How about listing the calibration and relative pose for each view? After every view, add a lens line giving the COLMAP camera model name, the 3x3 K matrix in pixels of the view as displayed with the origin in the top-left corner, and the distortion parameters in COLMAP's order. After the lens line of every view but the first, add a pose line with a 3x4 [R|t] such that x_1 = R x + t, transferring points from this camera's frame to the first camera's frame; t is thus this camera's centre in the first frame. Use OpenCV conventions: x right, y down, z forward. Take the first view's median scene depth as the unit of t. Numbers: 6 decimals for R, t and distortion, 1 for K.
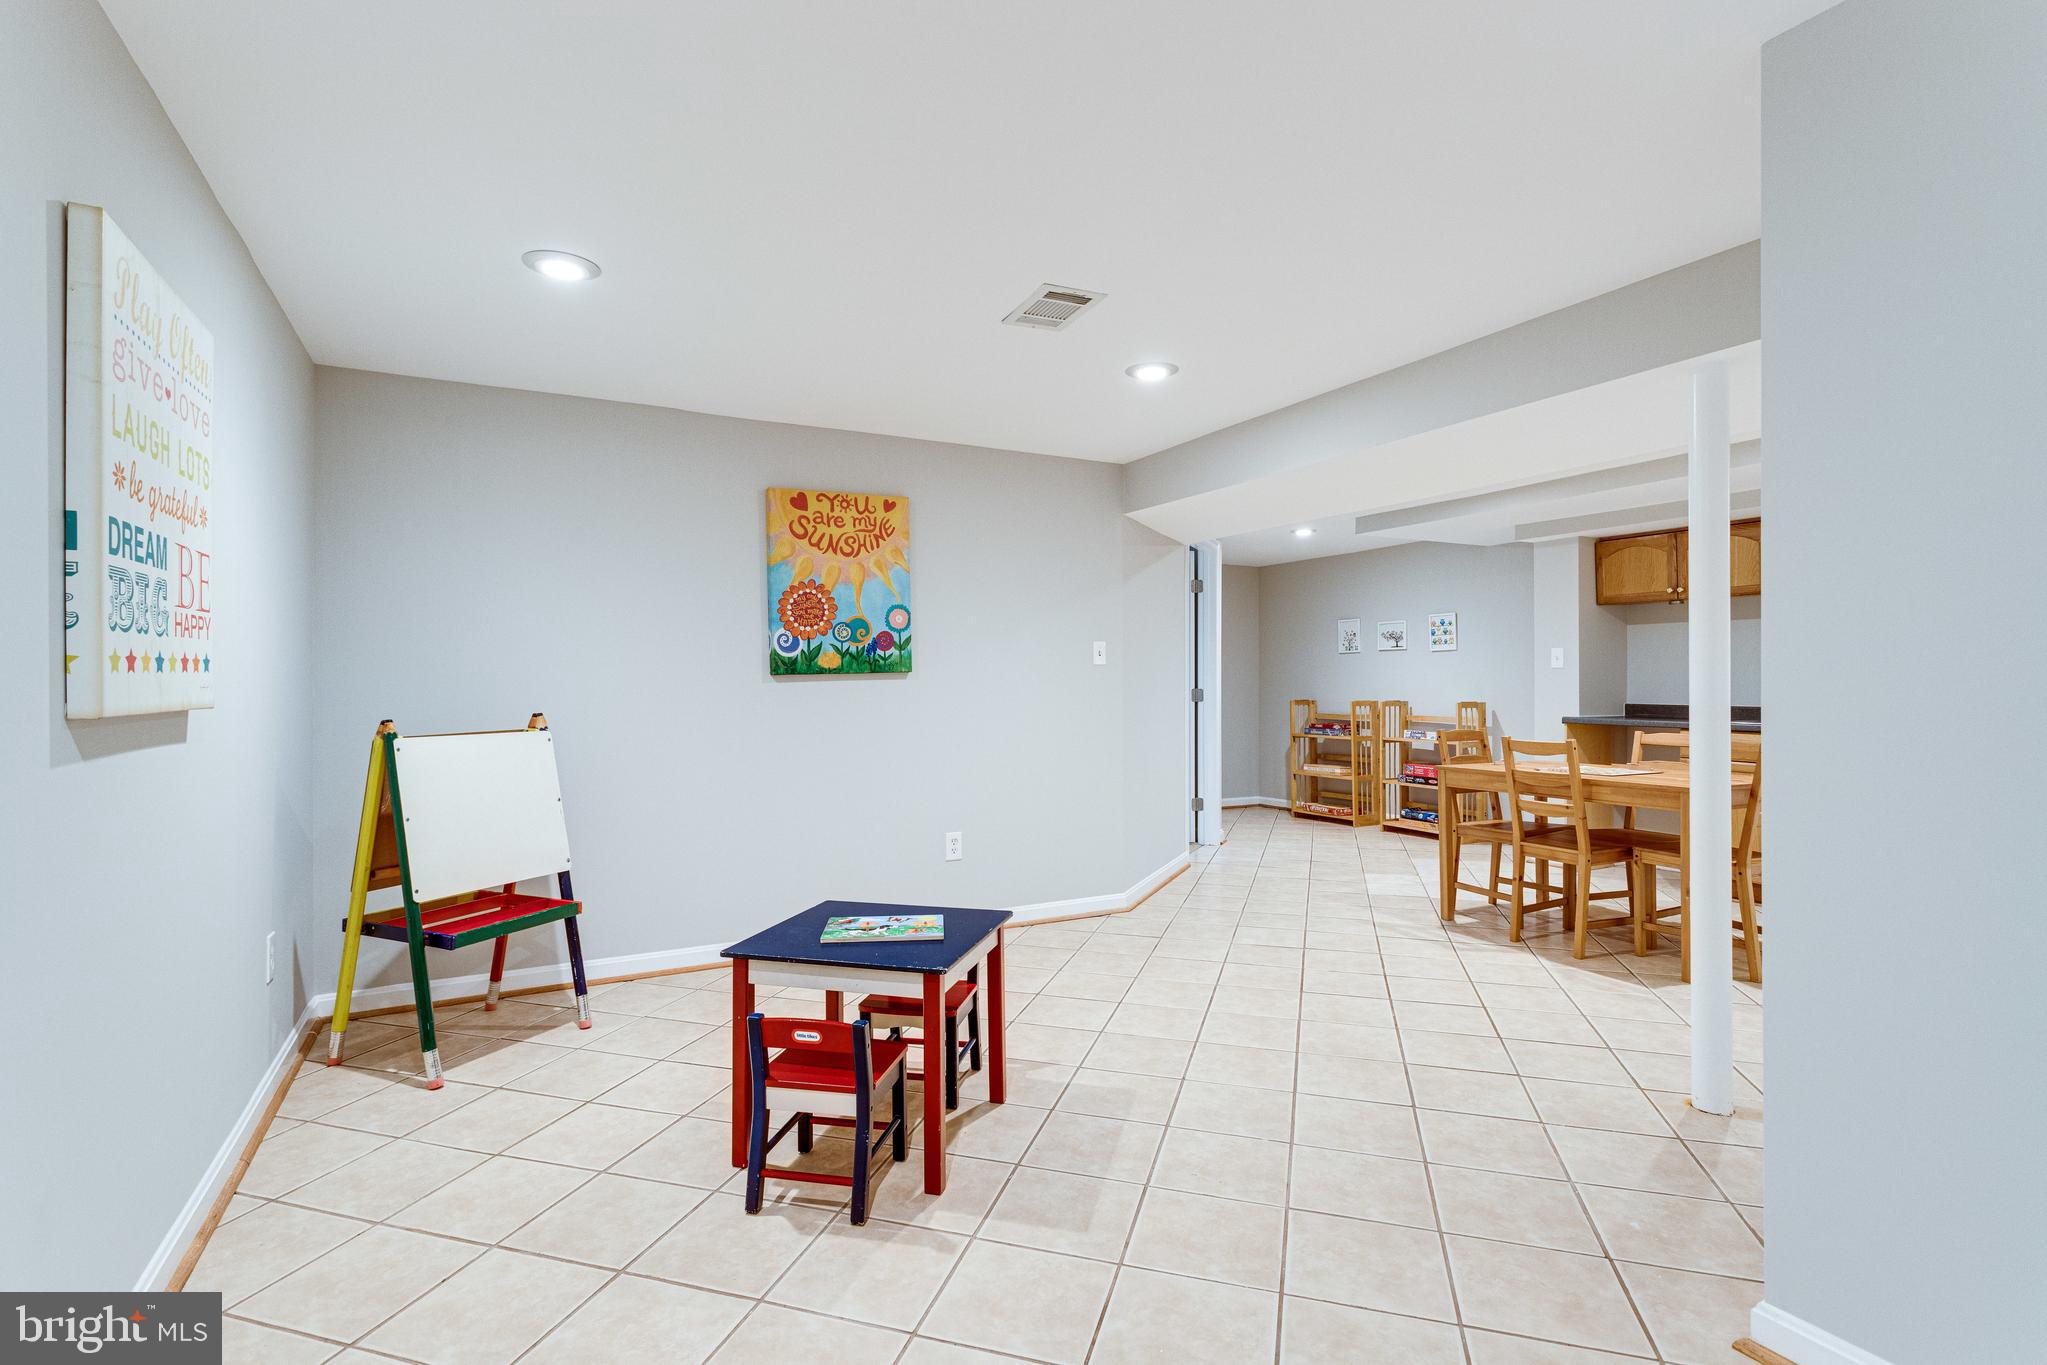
lens RADIAL K [[990.9, 0, 1023.5], [0, 990.9, 682.5], [0, 0, 1]] dist [-0.002238, 0.000366]
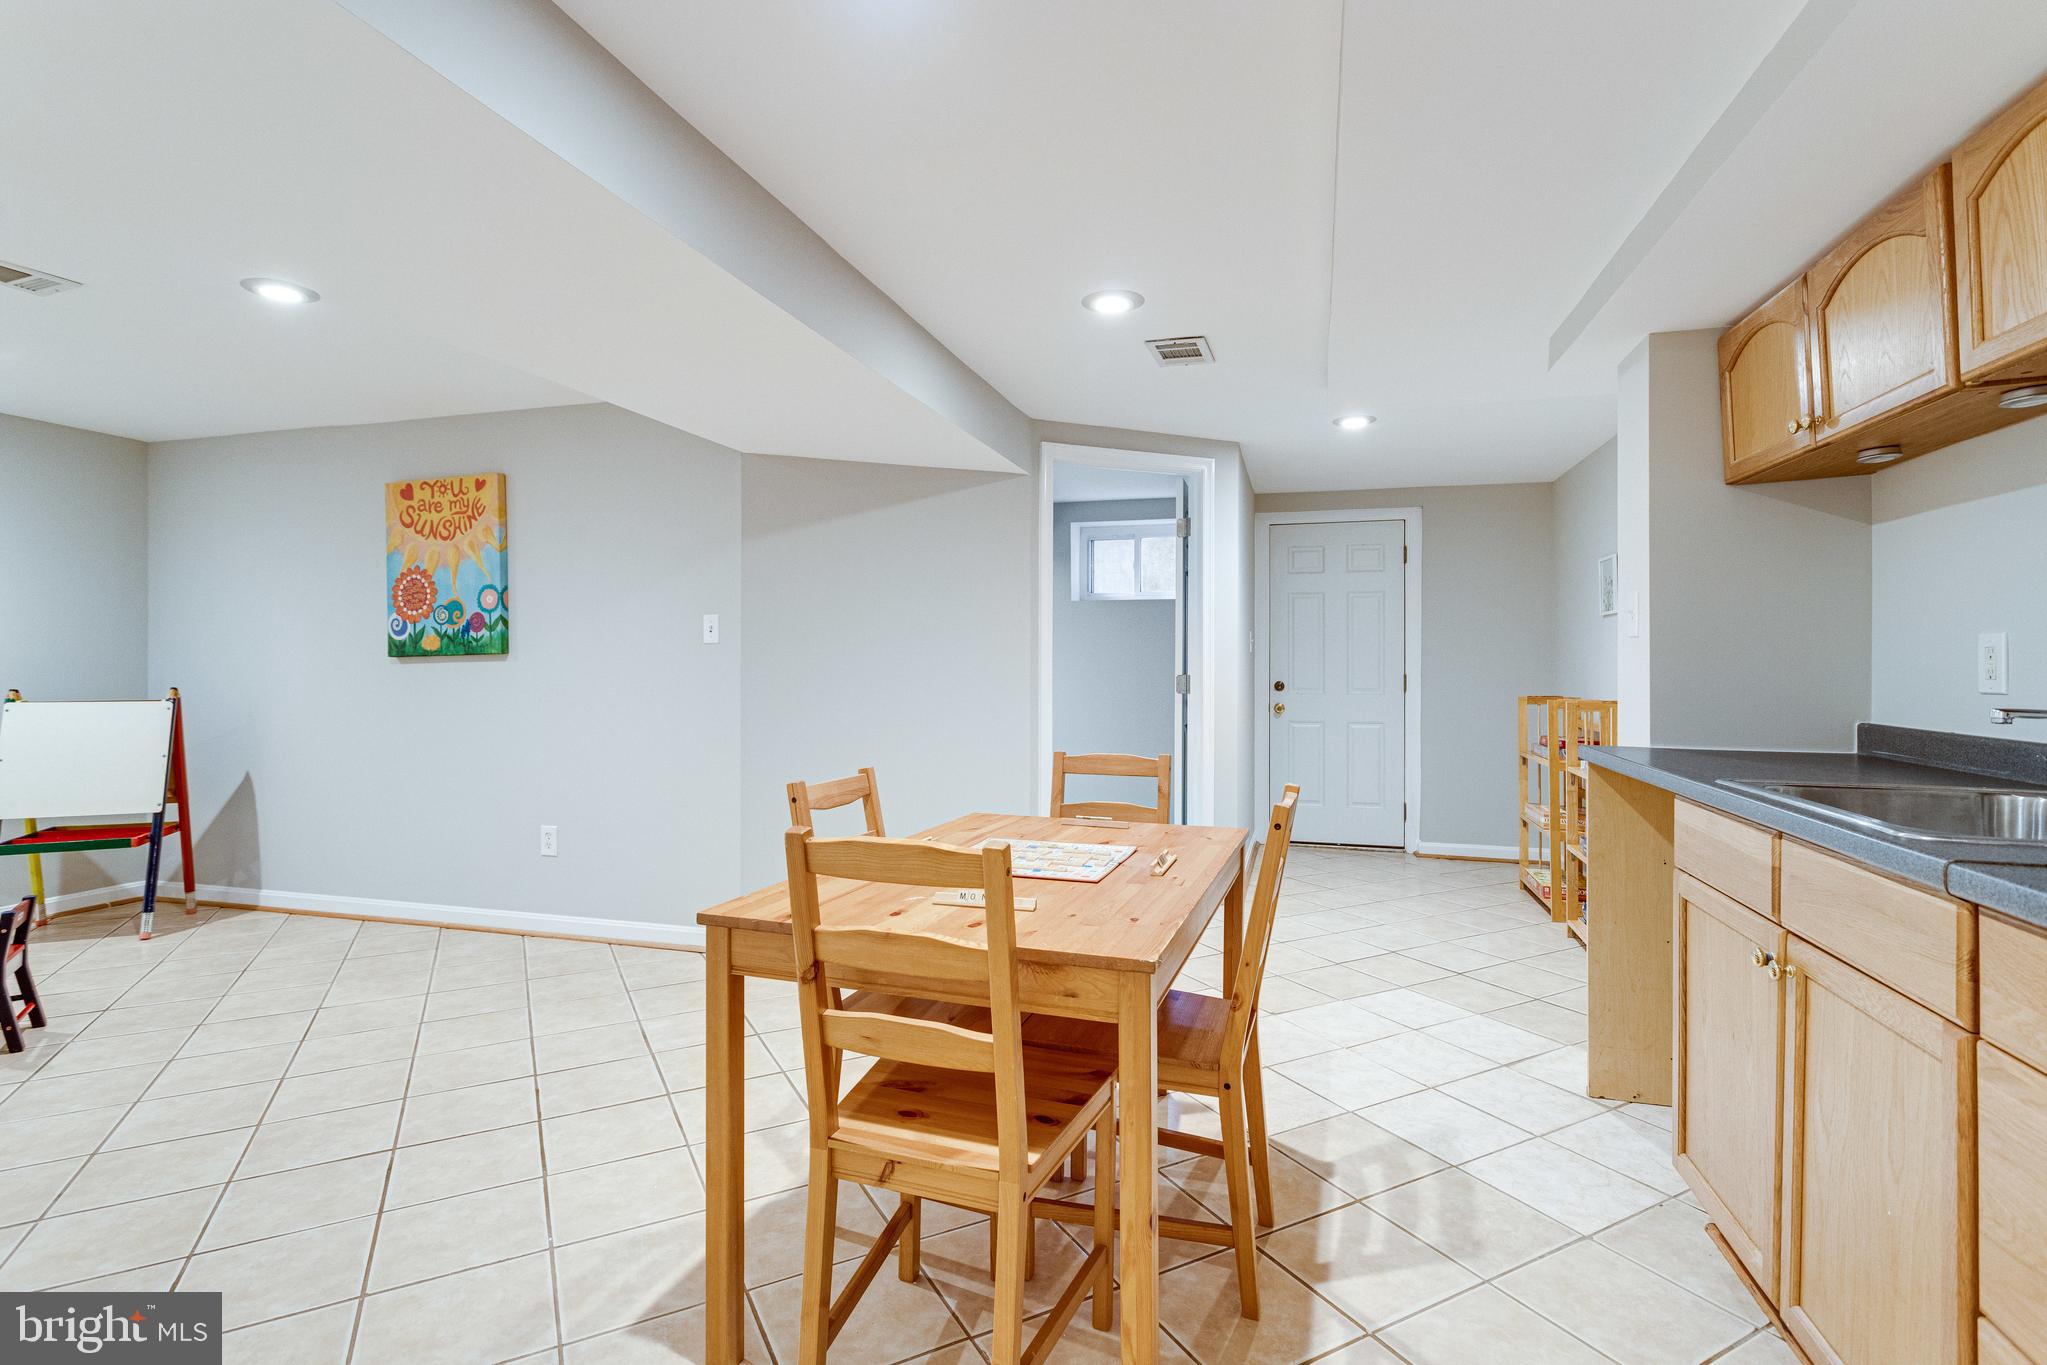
lens RADIAL K [[990.9, 0, 1023.5], [0, 990.9, 682.5], [0, 0, 1]] dist [-0.002238, 0.000366]
pose [[0.710349, 0.011929, -0.703749, 0.968876], [-0.005008, 0.999917, 0.011895, 0.003646], [0.703832, -0.004925, 0.710349, 0.702360]]
